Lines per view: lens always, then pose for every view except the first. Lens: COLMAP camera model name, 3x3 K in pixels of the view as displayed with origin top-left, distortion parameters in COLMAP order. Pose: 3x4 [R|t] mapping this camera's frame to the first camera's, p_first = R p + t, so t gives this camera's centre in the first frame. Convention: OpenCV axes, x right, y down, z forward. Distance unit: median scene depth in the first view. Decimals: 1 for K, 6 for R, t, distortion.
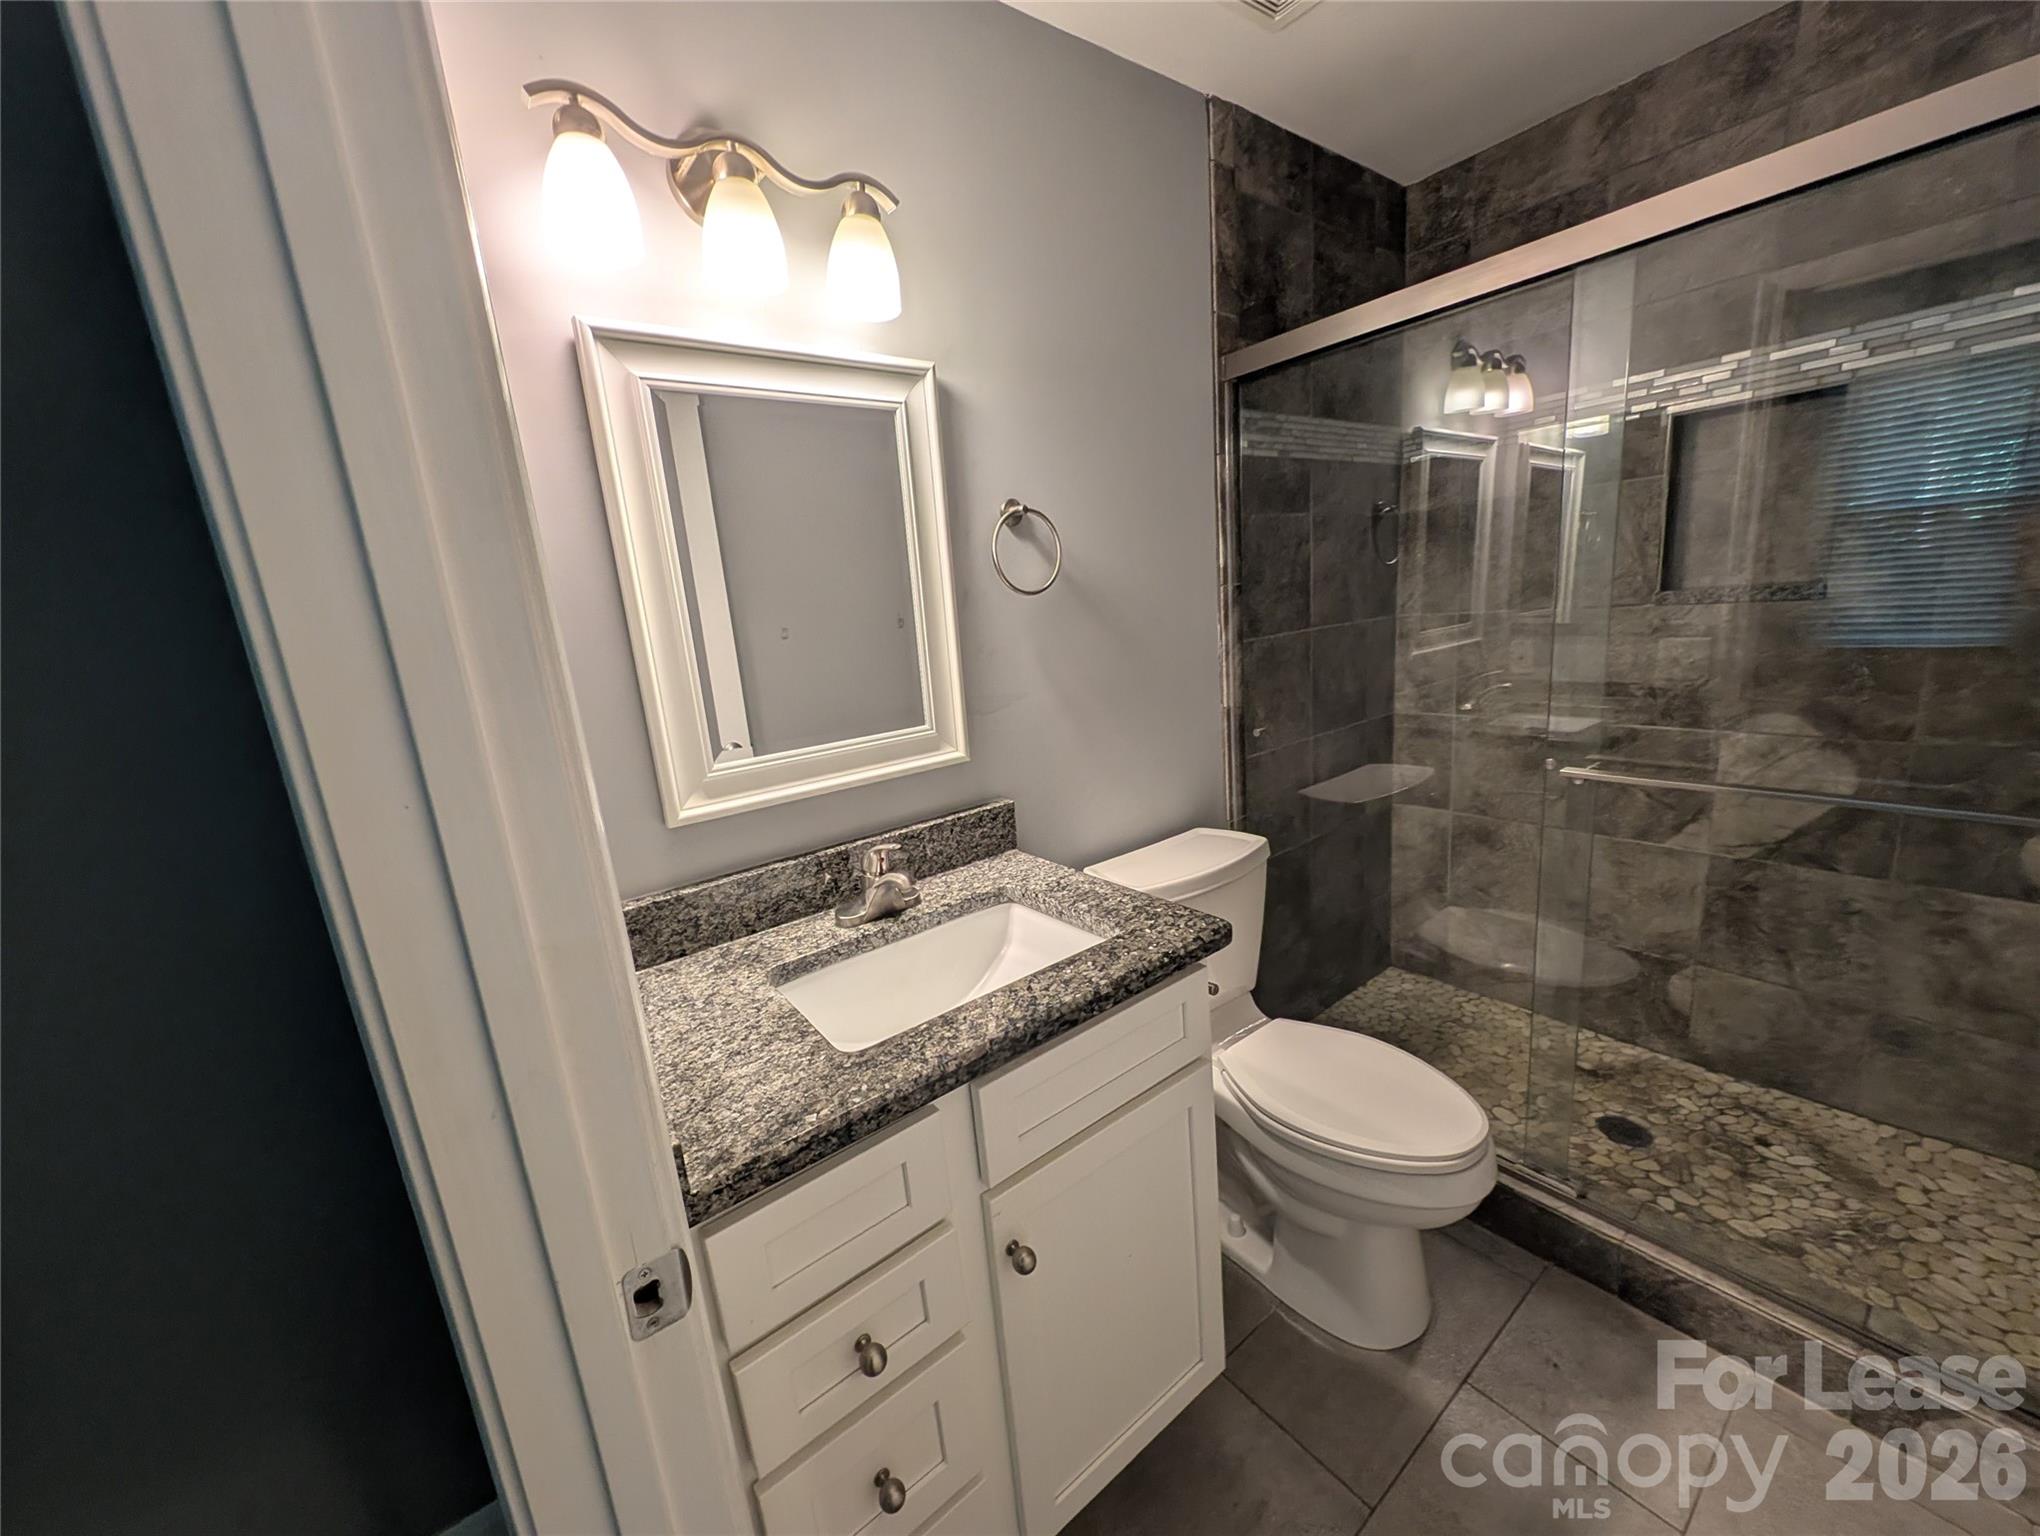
lens RADIAL K [[766.6, 0, 1023.5], [0, 766.6, 767.9], [0, 0, 1]] dist [0.011171, -0.003373]
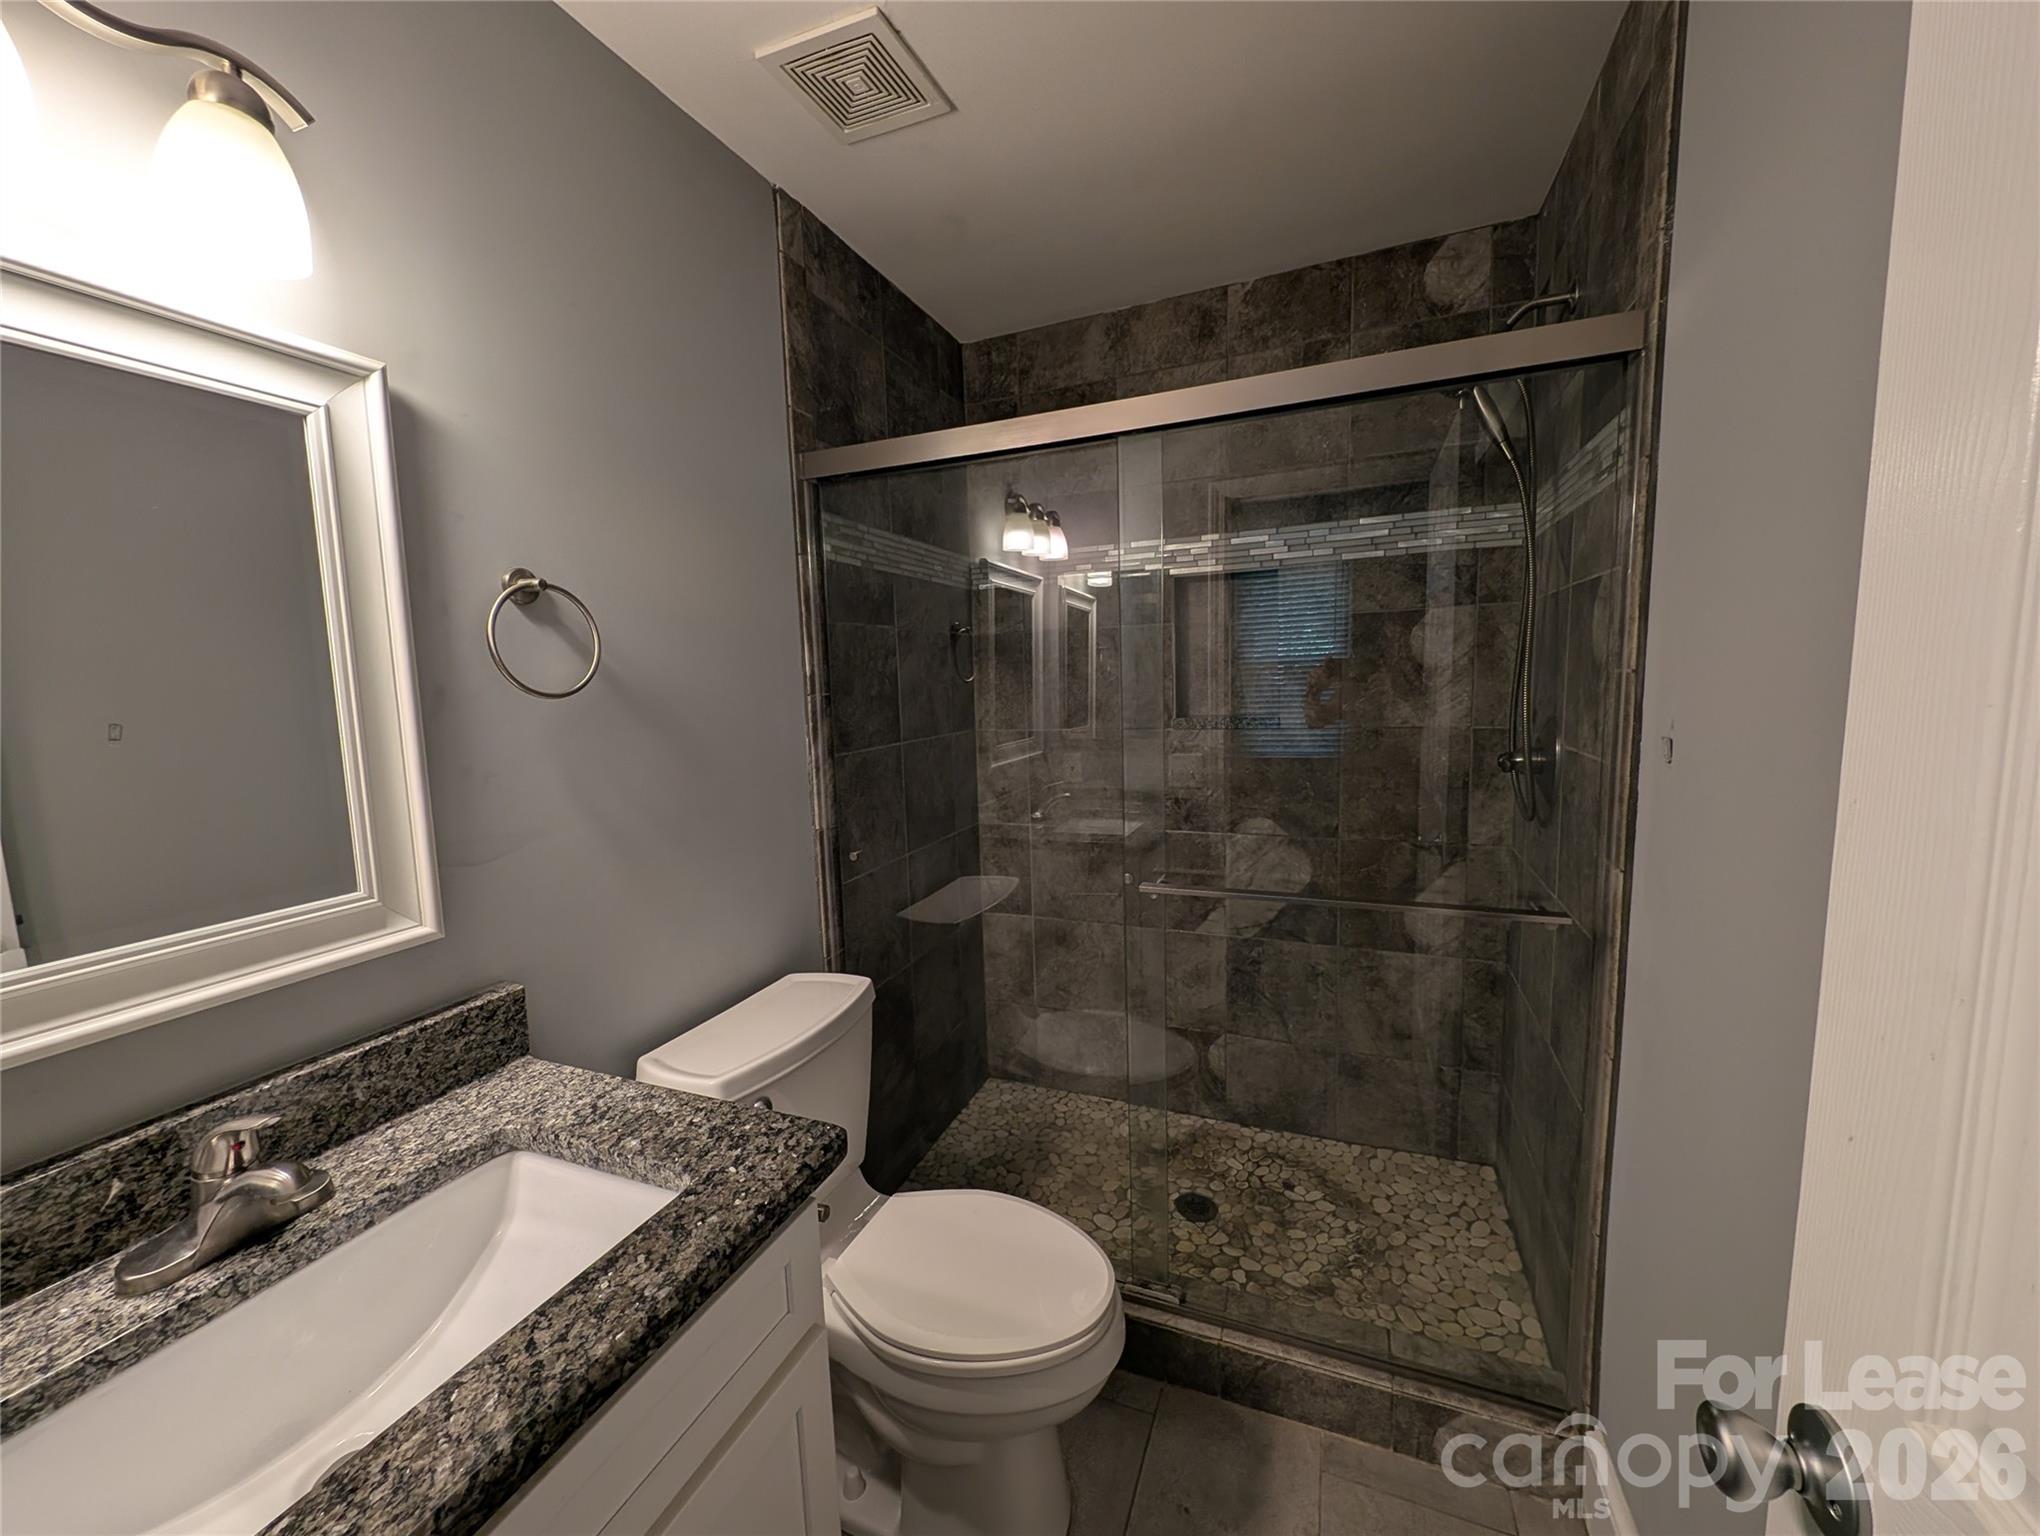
lens RADIAL K [[766.6, 0, 1016.0], [0, 766.6, 768.4], [0, 0, 1]] dist [0.011171, -0.003373]
pose [[0.865141, -0.001554, 0.501527, 0.020162], [0.066117, 0.991621, -0.110980, -0.040760], [-0.497152, 0.129173, 0.857994, 0.132117]]
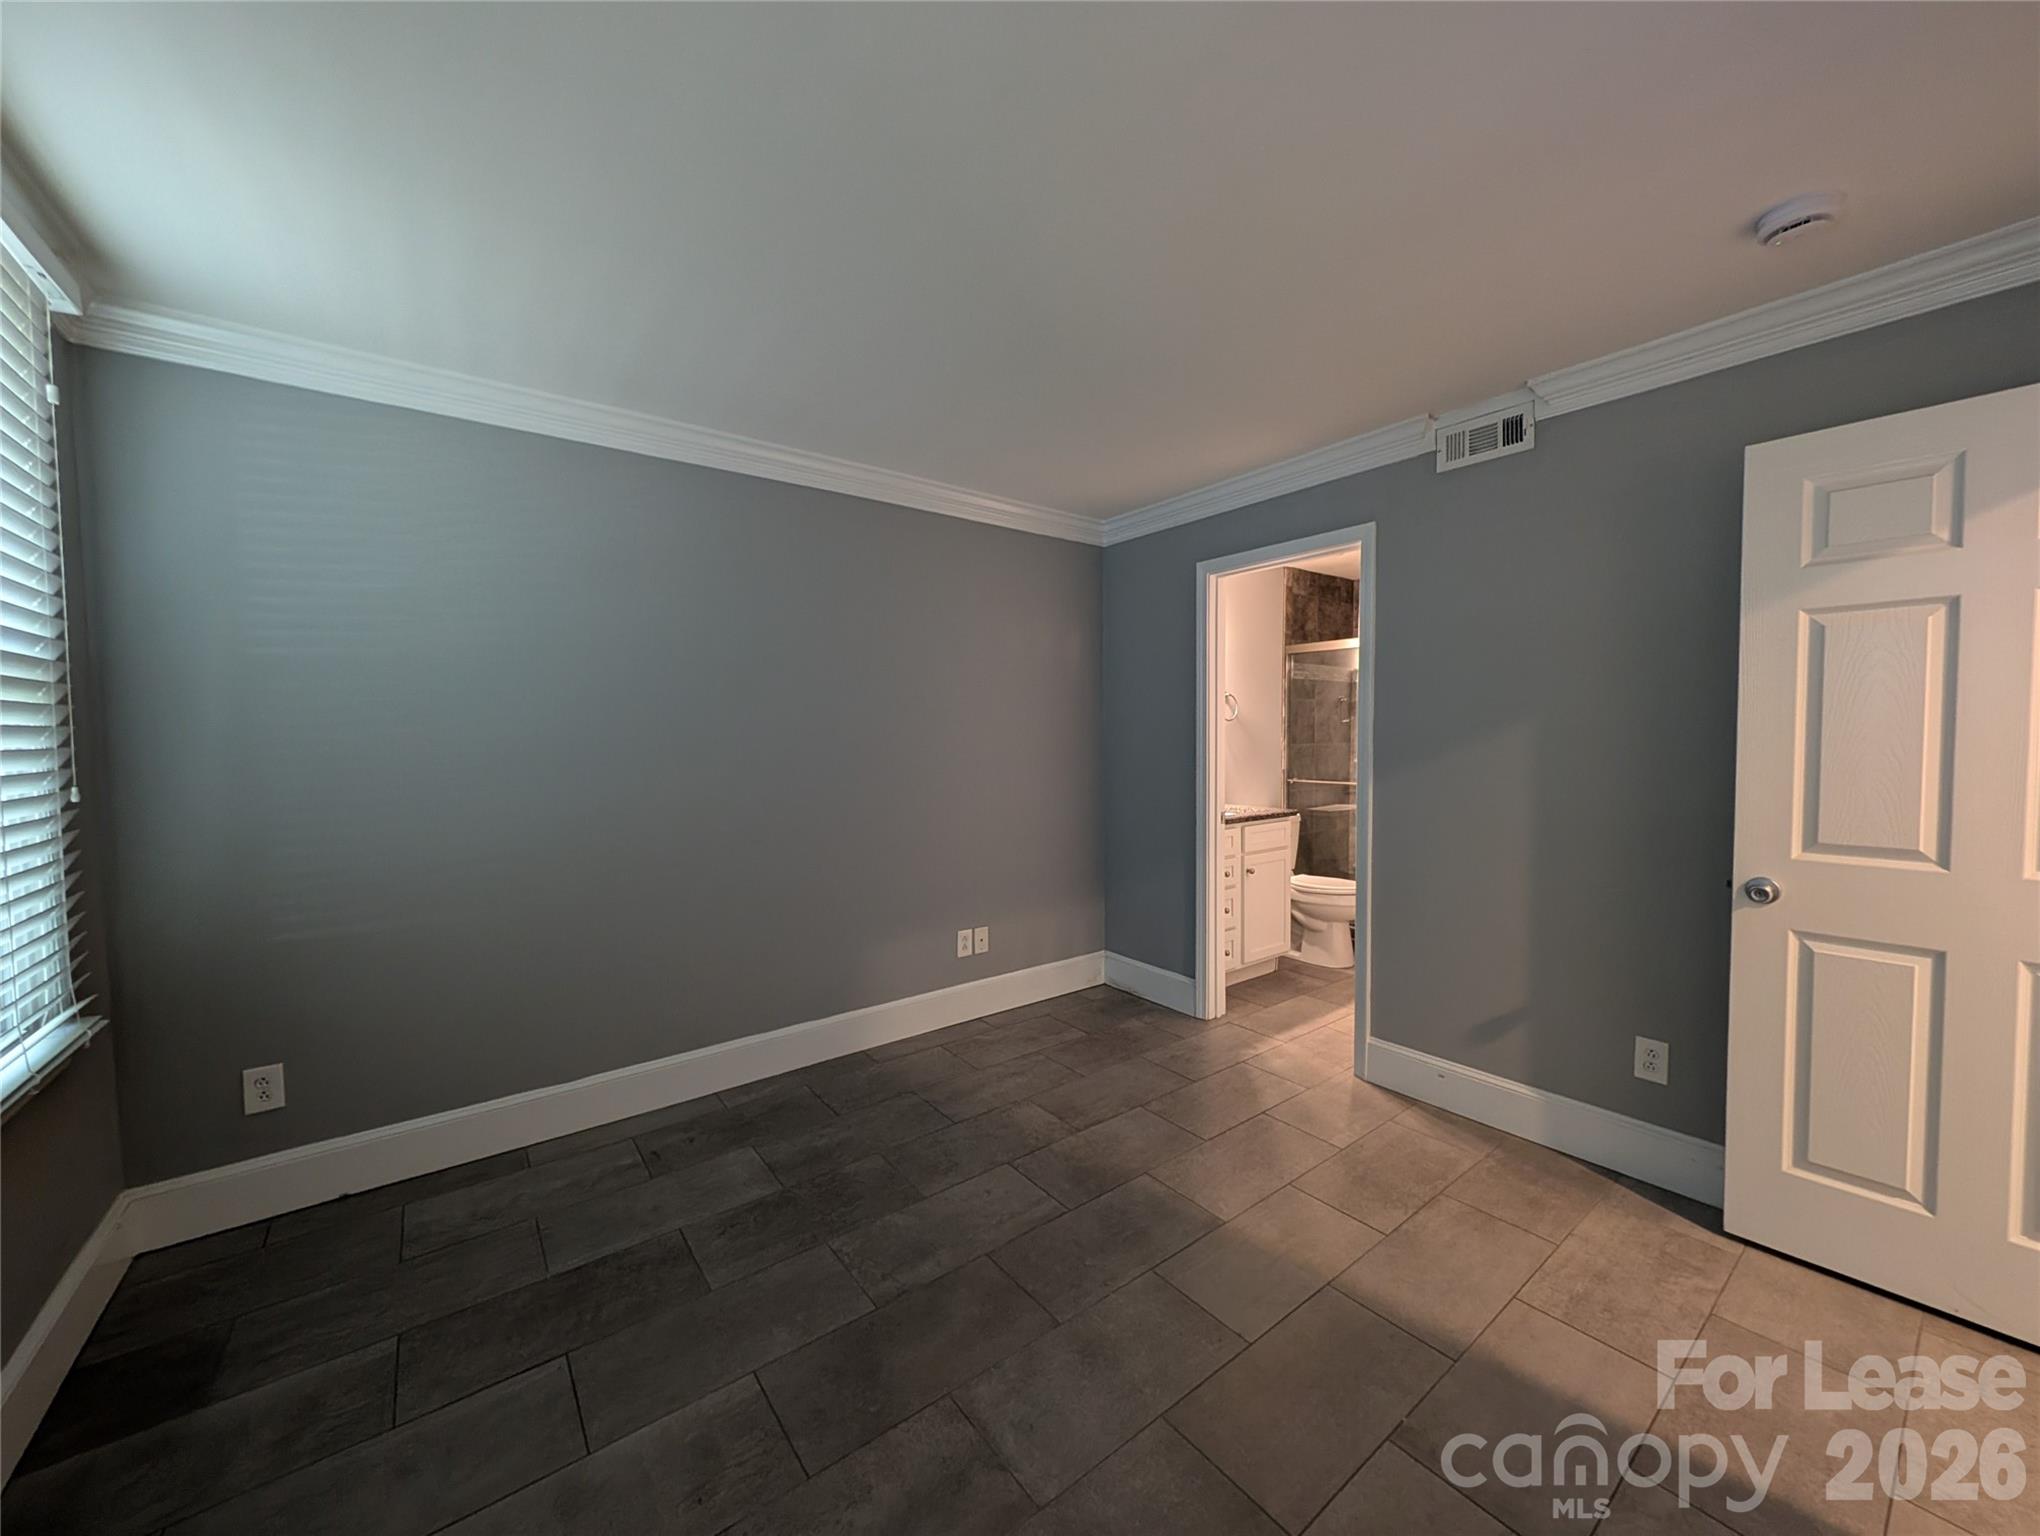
lens RADIAL K [[766.6, 0, 1027.5], [0, 766.6, 768.6], [0, 0, 1]] dist [0.011171, -0.003373]
pose [[0.996910, 0.077193, 0.014525, -0.734515], [-0.073752, 0.983524, -0.165047, 0.473750], [-0.027027, 0.163465, 0.986179, -1.781112]]
